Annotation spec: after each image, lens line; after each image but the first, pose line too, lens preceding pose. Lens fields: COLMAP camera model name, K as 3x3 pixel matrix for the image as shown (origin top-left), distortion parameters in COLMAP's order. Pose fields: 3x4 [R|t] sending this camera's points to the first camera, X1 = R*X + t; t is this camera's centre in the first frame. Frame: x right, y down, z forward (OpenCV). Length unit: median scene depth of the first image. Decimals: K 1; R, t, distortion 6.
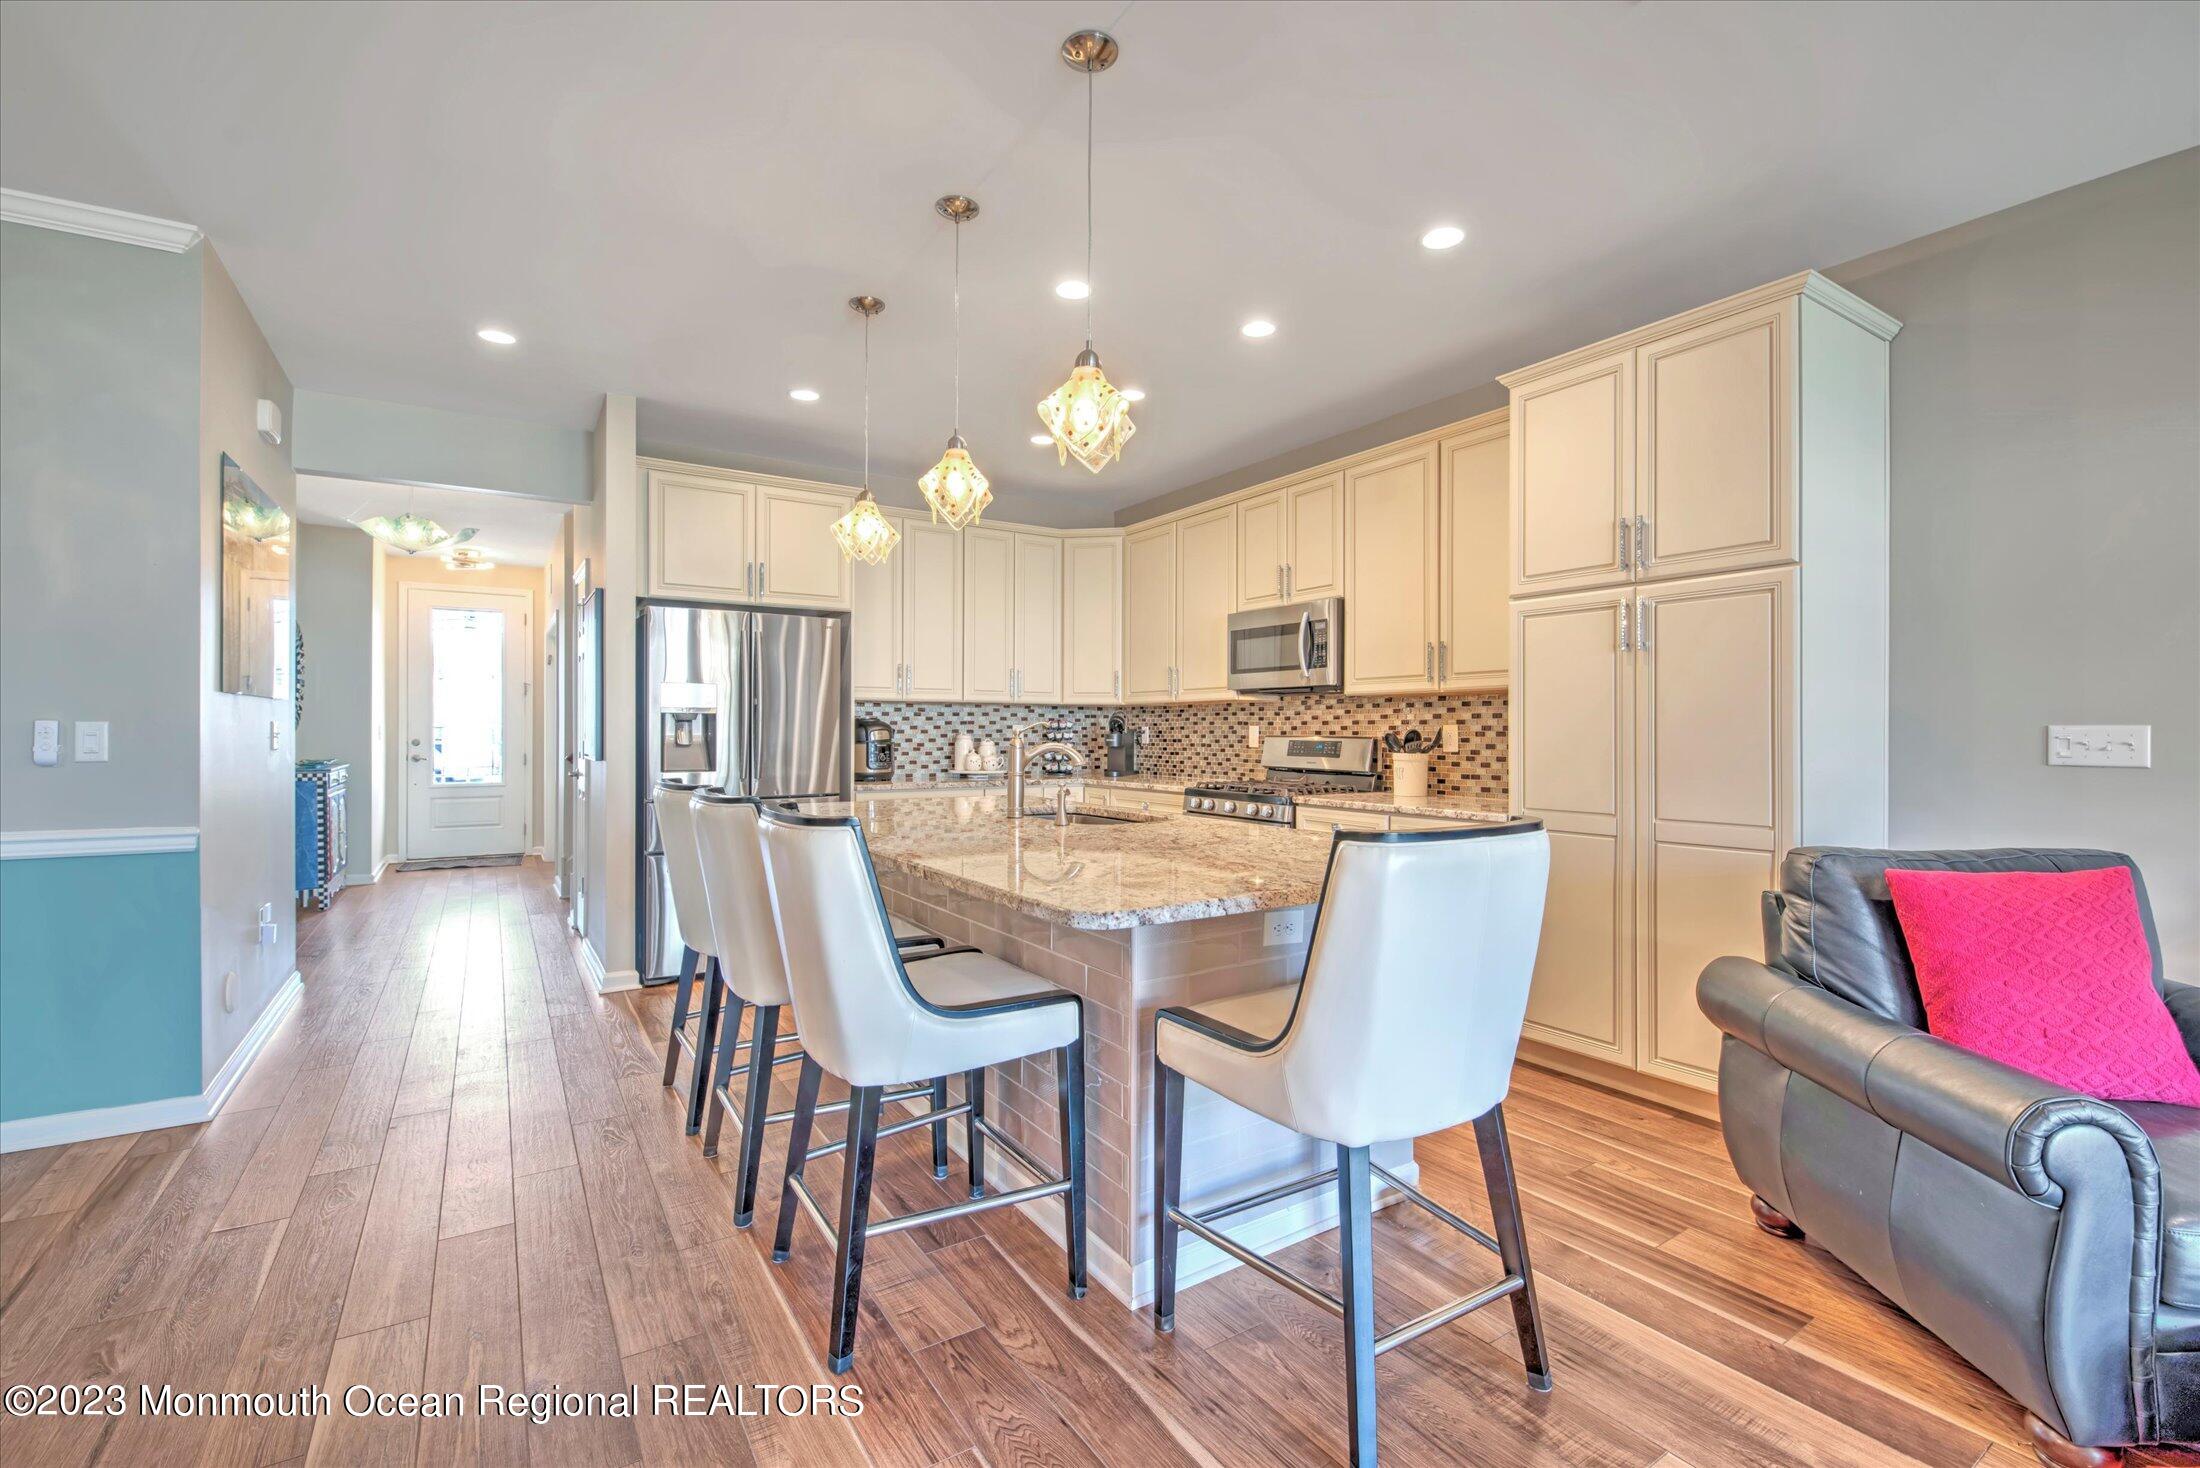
lens RADIAL K [[943.9, 0, 1097.0], [0, 943.9, 728.1], [0, 0, 1]] dist [-0.001780, -0.011664]
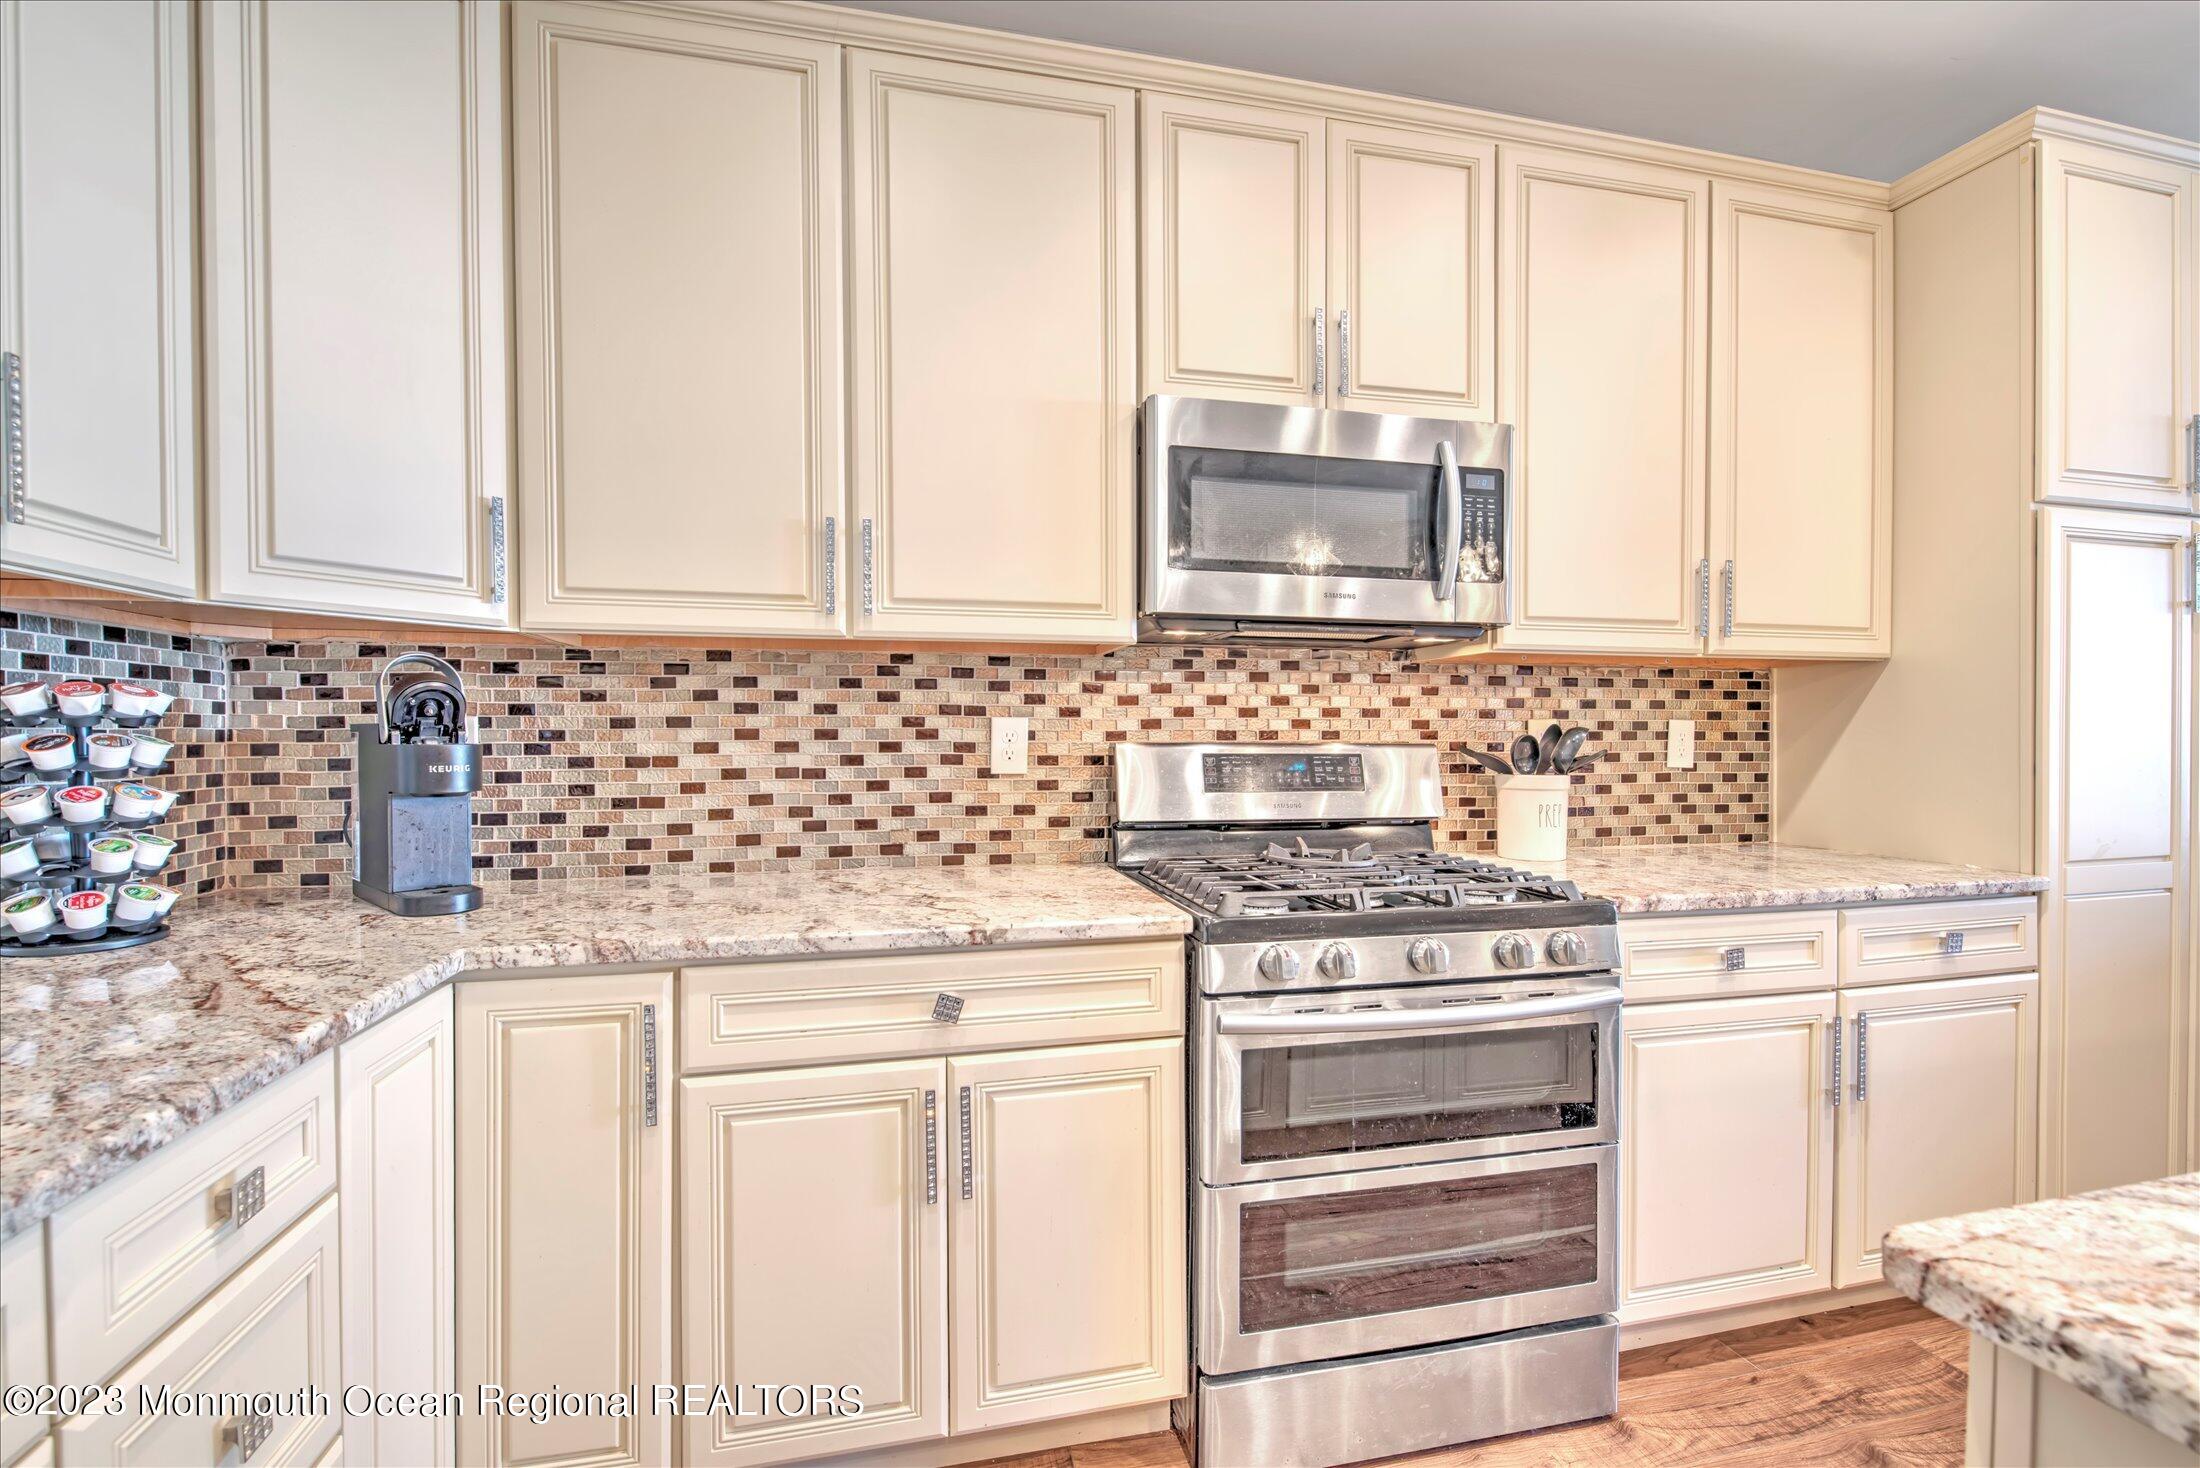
lens RADIAL K [[965.3, 0, 1100.0], [0, 965.3, 734.0], [0, 0, 1]] dist [-0.002734, -0.009175]
pose [[0.334994, -0.006027, 0.942201, -0.231864], [-0.002419, 0.999971, 0.007257, 0.001603], [-0.942217, -0.004710, 0.334970, 1.023776]]
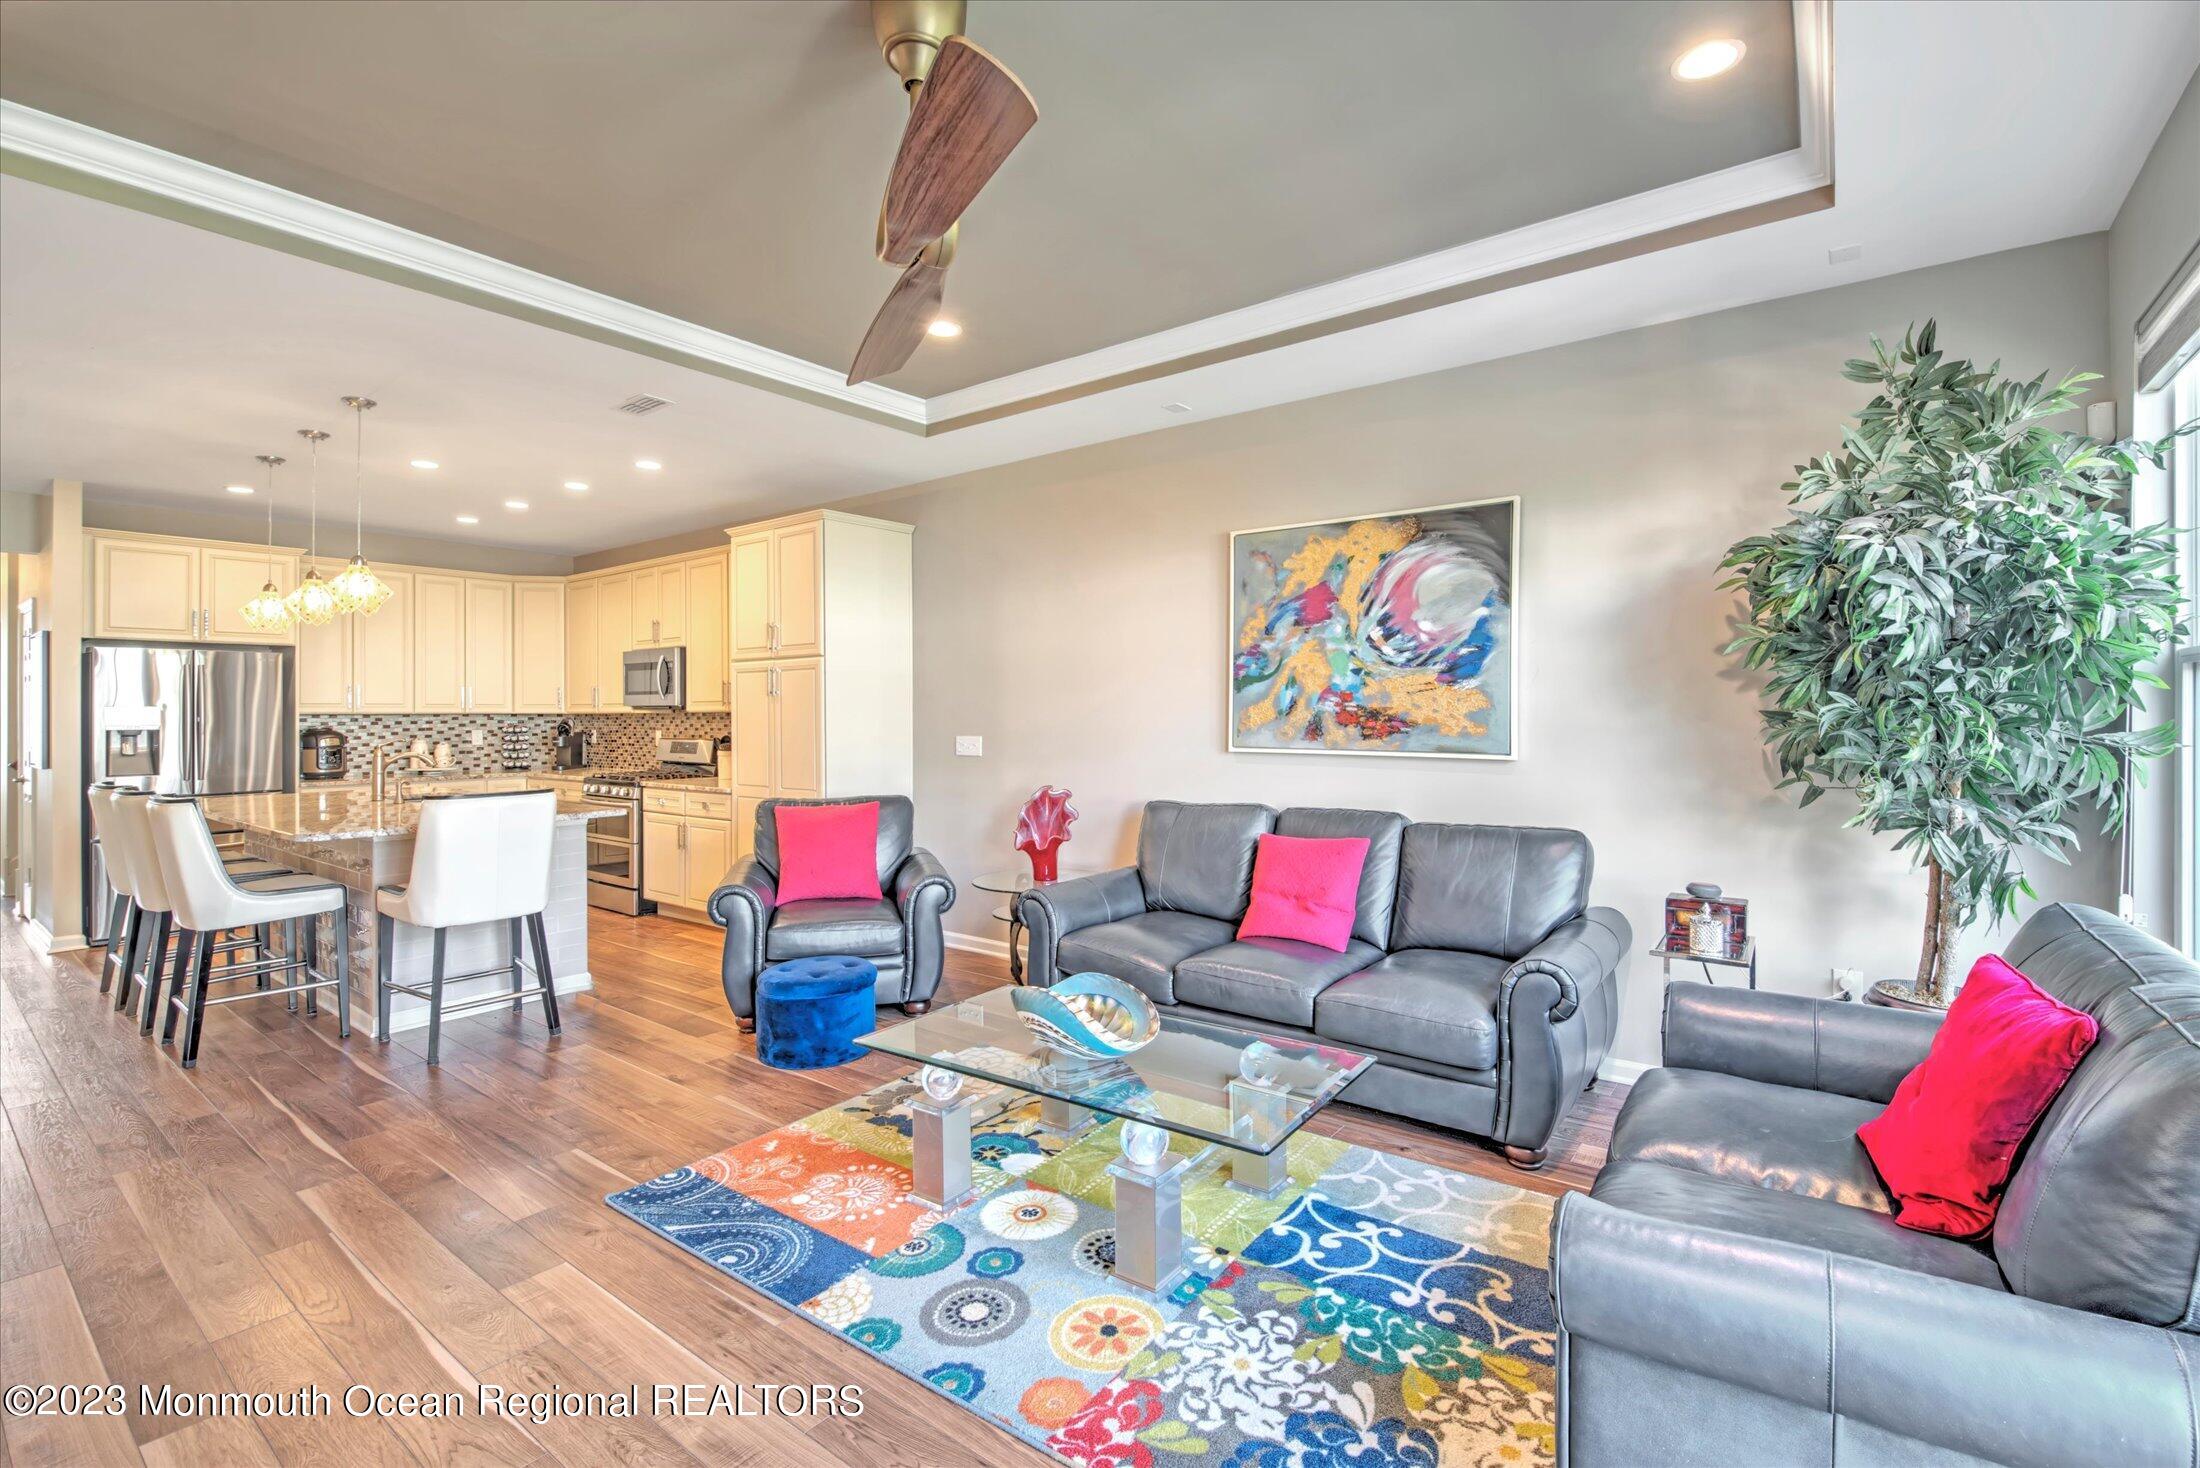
lens RADIAL K [[978.6, 0, 1106.5], [0, 978.6, 700.8], [0, 0, 1]] dist [-0.000647, -0.011409]
pose [[0.941101, -0.003617, 0.338107, 0.366093], [0.006965, 0.999938, -0.008690, -0.035158], [-0.338054, 0.010533, 0.941068, -0.676720]]
